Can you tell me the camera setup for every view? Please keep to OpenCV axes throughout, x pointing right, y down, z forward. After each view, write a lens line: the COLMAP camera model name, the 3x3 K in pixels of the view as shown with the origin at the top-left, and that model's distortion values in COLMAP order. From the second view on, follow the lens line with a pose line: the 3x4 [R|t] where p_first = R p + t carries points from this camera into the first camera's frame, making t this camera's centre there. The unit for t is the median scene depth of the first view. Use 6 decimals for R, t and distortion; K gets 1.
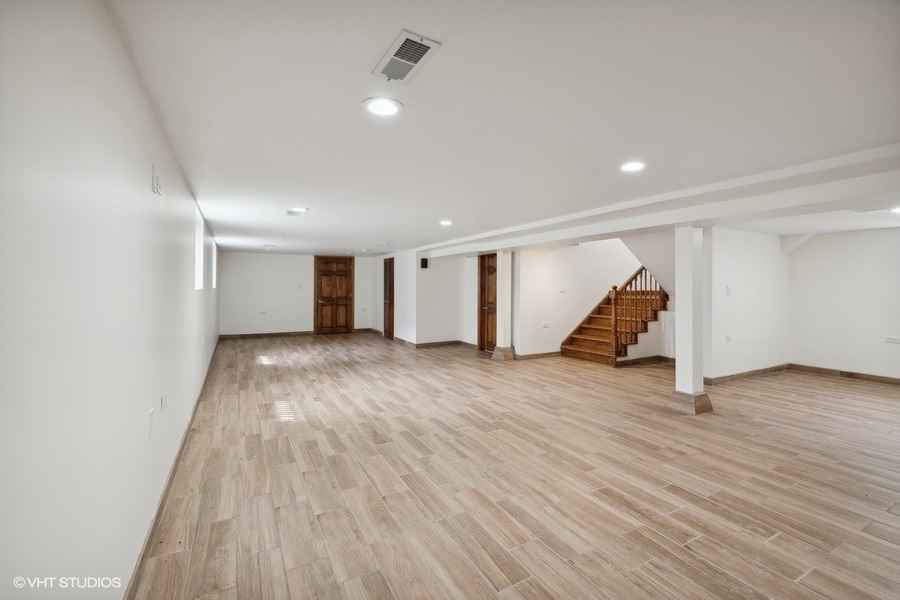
lens RADIAL K [[382.9, 0, 451.8], [0, 382.9, 295.7], [0, 0, 1]] dist [0.001362, -0.000281]
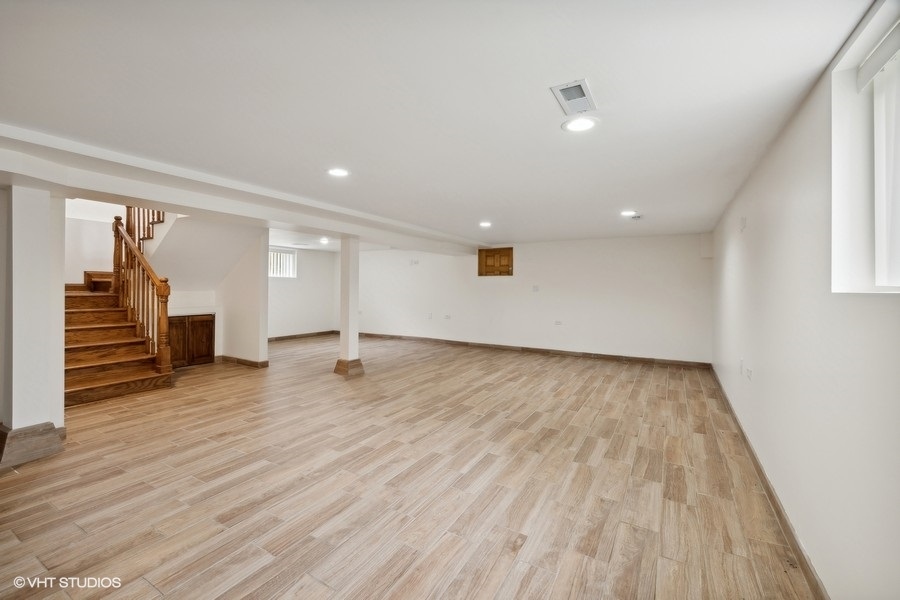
lens RADIAL K [[382.9, 0, 450.2], [0, 382.9, 291.4], [0, 0, 1]] dist [0.001362, -0.000281]
pose [[-0.510831, -0.020586, 0.859435, -0.928424], [0.004839, 0.999629, 0.026820, -0.032285], [-0.859668, 0.017859, -0.510542, 1.752300]]
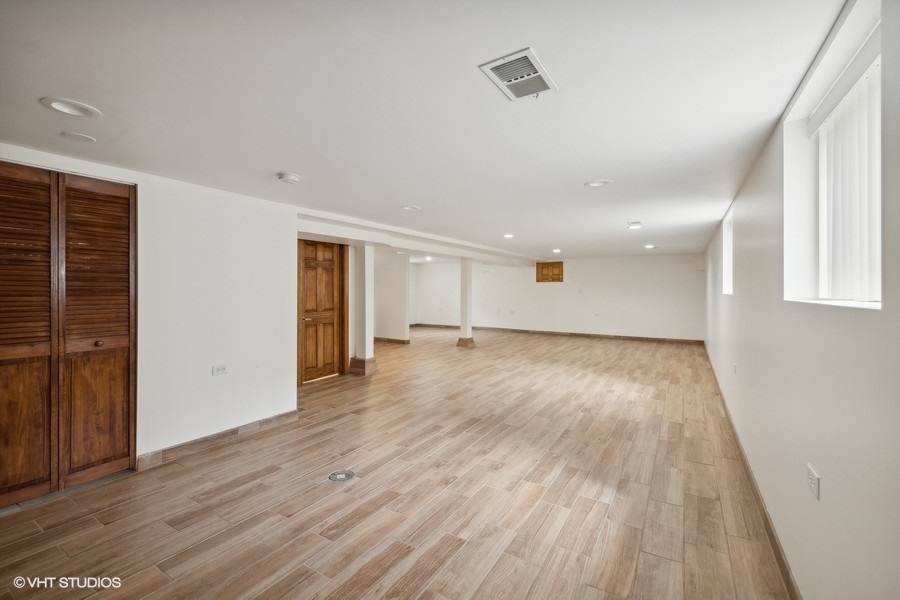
lens RADIAL K [[382.9, 0, 451.6], [0, 382.9, 293.7], [0, 0, 1]] dist [0.001362, -0.000281]
pose [[-0.494326, -0.019261, 0.869063, -1.482844], [0.011308, 0.999527, 0.028584, -0.067193], [-0.869203, 0.023957, -0.493875, 2.665085]]
